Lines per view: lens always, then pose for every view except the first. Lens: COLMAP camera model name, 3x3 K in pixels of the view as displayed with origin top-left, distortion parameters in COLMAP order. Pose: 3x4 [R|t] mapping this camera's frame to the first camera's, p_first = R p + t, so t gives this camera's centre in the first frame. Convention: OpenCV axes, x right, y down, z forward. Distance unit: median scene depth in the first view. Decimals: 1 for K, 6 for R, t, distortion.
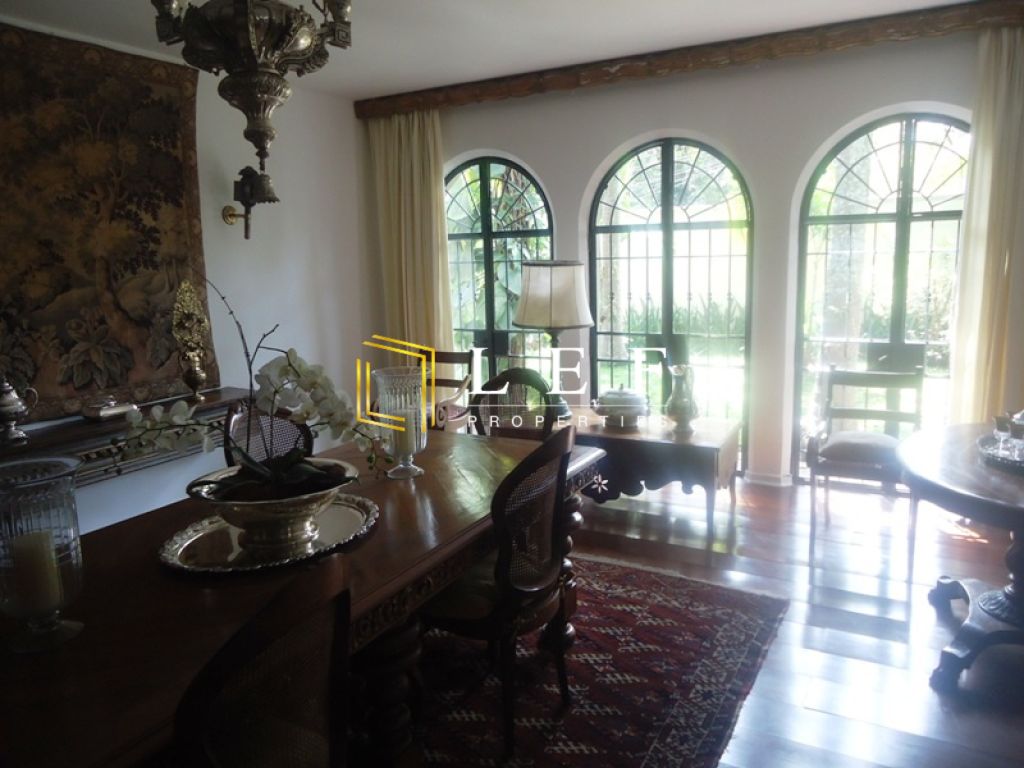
lens RADIAL K [[733.7, 0, 506.8], [0, 733.7, 380.9], [0, 0, 1]] dist [-0.020226, 0.009479]
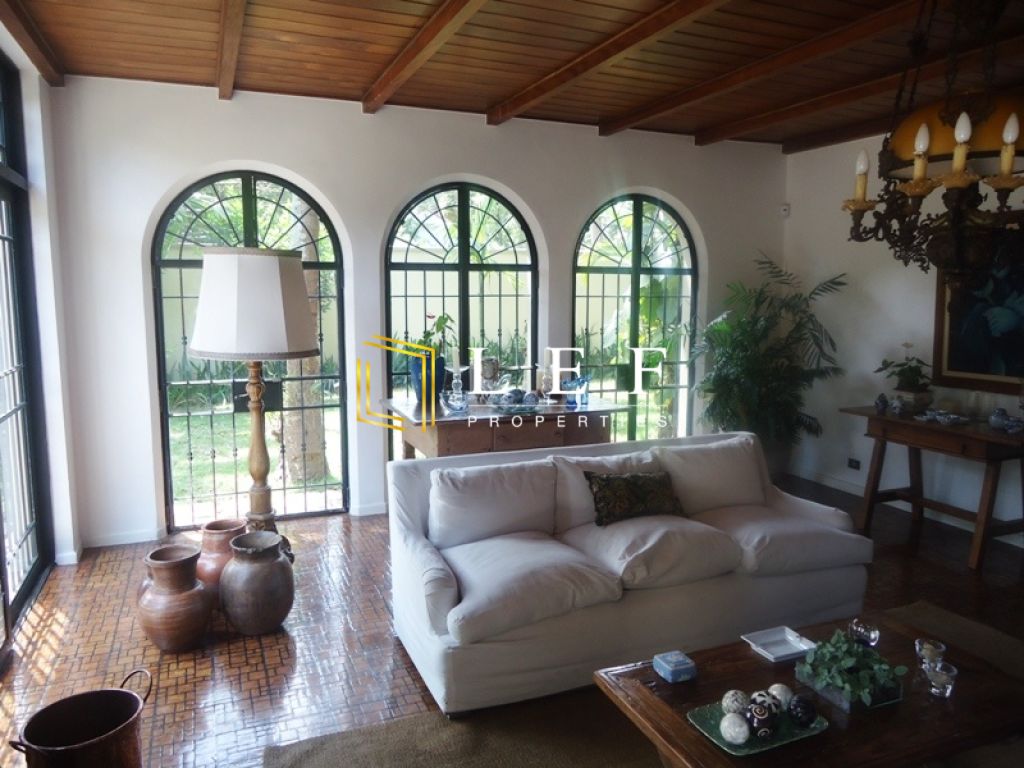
lens RADIAL K [[733.7, 0, 506.8], [0, 733.7, 380.9], [0, 0, 1]] dist [-0.020226, 0.009479]
pose [[0.609383, -0.065836, 0.790138, -0.596967], [0.112573, 0.993635, -0.004029, -0.039991], [-0.784844, 0.091404, 0.612916, 0.337509]]
